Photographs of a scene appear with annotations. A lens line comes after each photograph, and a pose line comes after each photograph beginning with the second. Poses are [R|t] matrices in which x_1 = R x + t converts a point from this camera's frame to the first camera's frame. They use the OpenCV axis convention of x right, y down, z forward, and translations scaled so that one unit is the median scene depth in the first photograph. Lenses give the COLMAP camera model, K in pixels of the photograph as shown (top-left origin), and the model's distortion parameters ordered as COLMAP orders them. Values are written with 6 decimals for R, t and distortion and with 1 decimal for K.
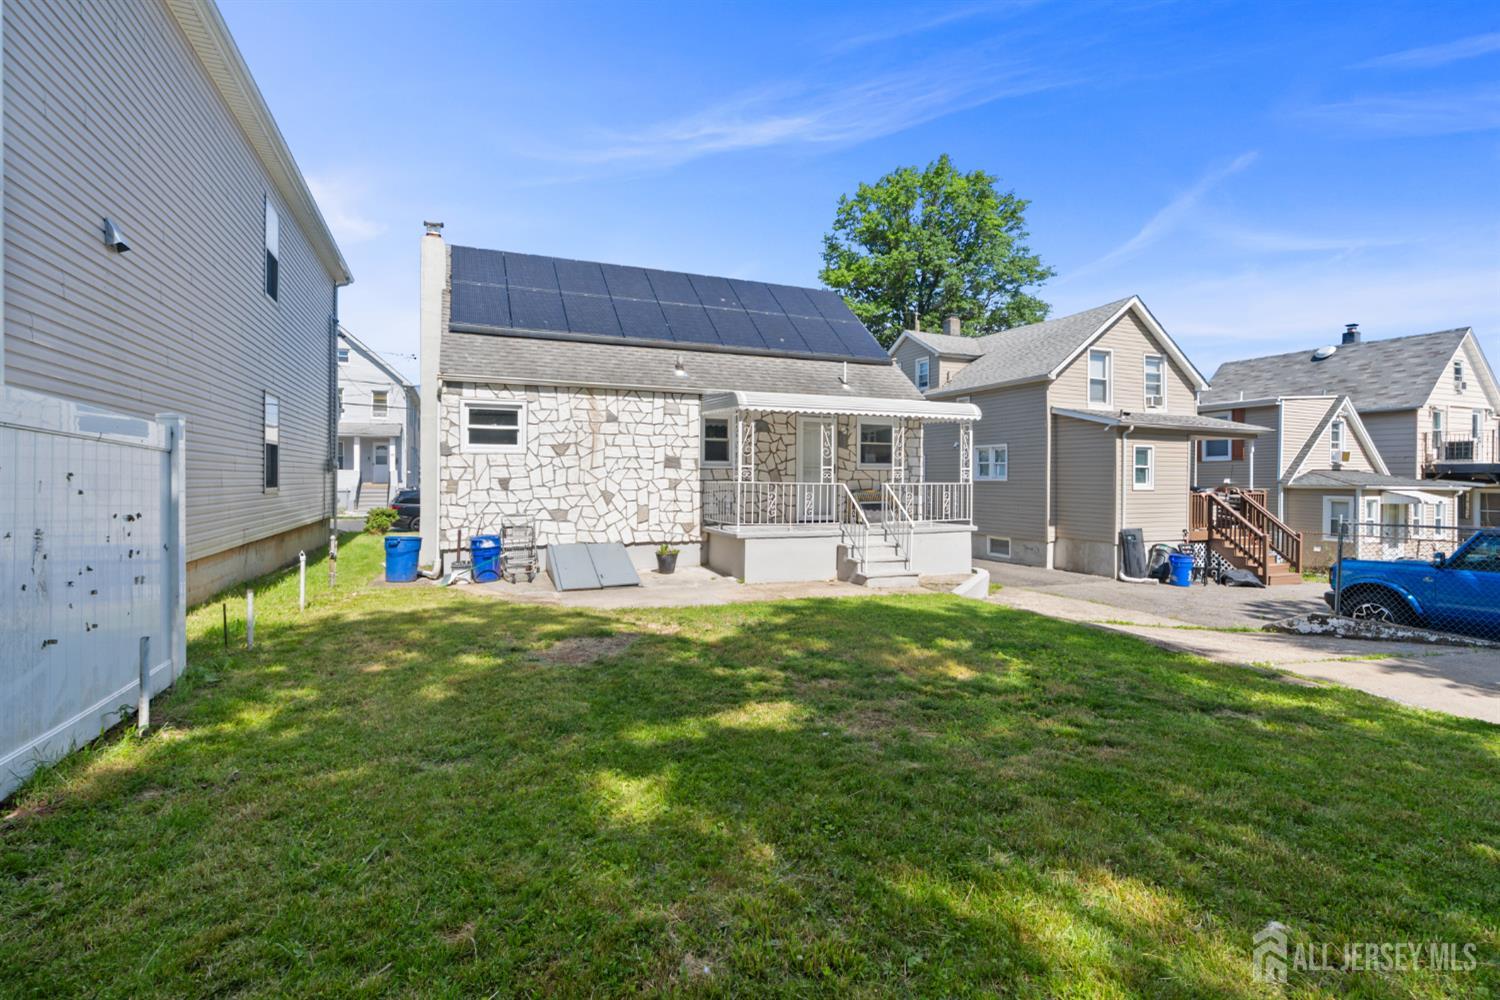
lens RADIAL K [[691.1, 0, 751.9], [0, 691.1, 494.8], [0, 0, 1]] dist [-0.006317, 0.002990]
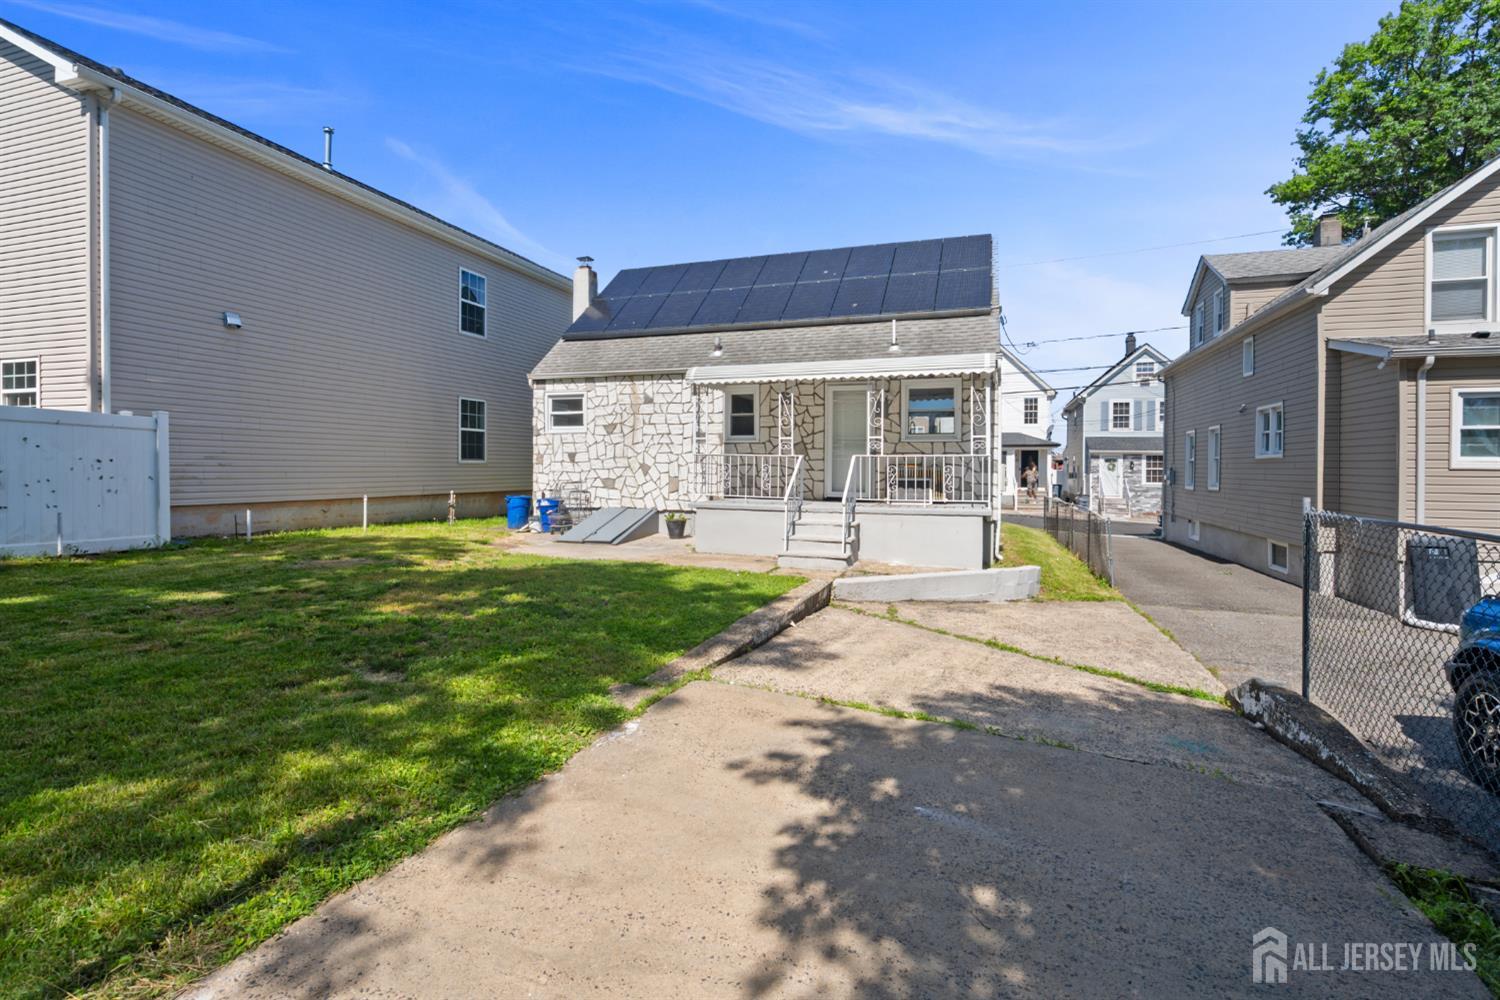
lens RADIAL K [[691.1, 0, 757.5], [0, 691.1, 487.4], [0, 0, 1]] dist [-0.006317, 0.002990]
pose [[0.744544, 0.022096, -0.667208, 0.698057], [-0.019196, 0.999747, 0.011687, 0.016941], [0.667298, 0.004106, 0.744780, 0.268135]]
